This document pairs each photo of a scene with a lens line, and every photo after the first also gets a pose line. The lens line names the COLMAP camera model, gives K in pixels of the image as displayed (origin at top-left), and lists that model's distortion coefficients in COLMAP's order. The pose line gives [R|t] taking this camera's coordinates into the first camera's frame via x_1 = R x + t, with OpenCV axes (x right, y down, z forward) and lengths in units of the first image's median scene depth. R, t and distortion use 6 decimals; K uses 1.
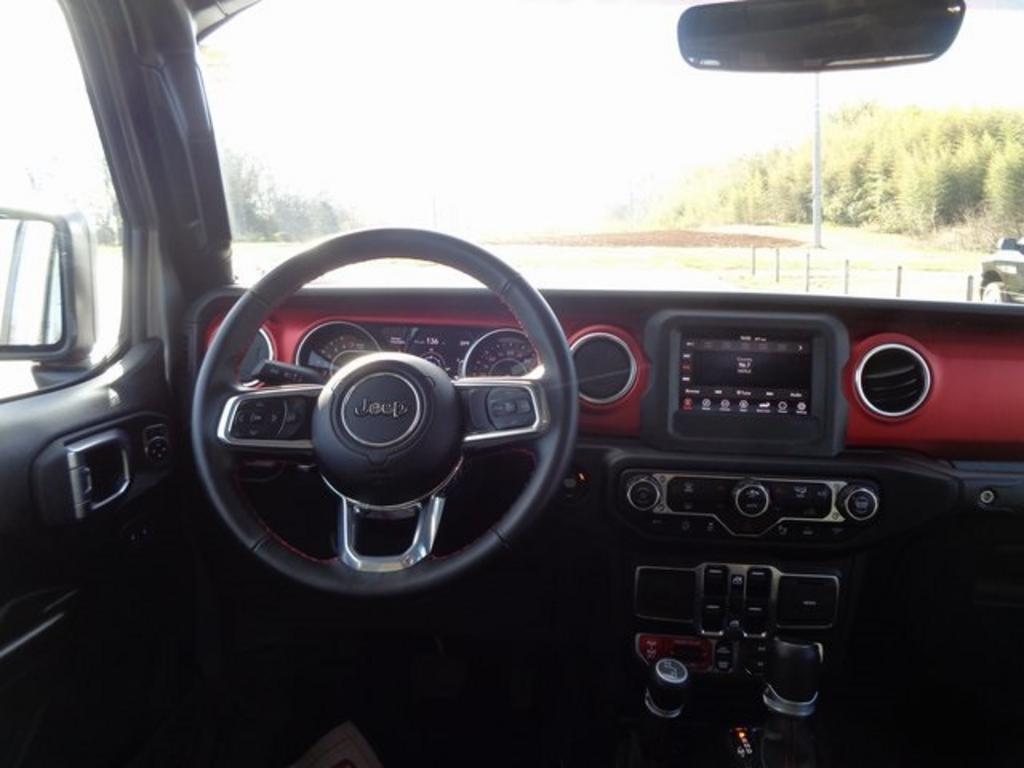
lens RADIAL K [[759.3, 0, 513.0], [0, 759.3, 375.9], [0, 0, 1]] dist [-0.000120, 0.002425]
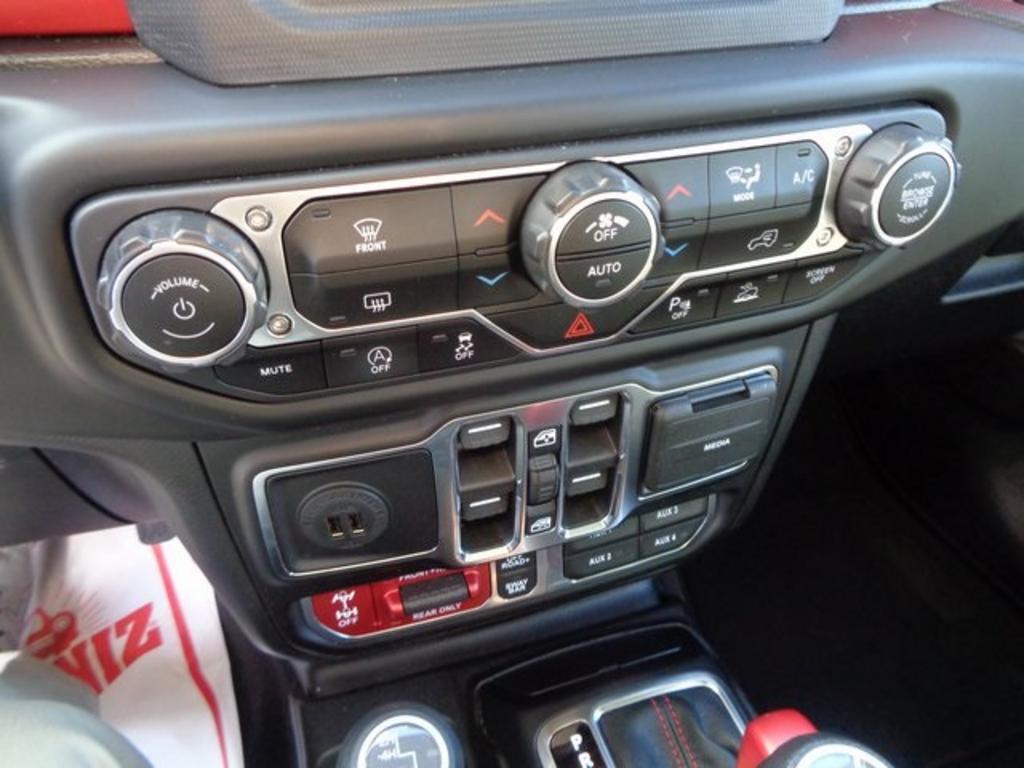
lens RADIAL K [[759.3, 0, 513.0], [0, 759.3, 375.9], [0, 0, 1]] dist [-0.000120, 0.002425]
pose [[0.924959, -0.241977, 0.293085, 0.190443], [0.061345, 0.856078, 0.513193, 0.060055], [-0.375085, -0.456703, 0.806681, 0.756543]]
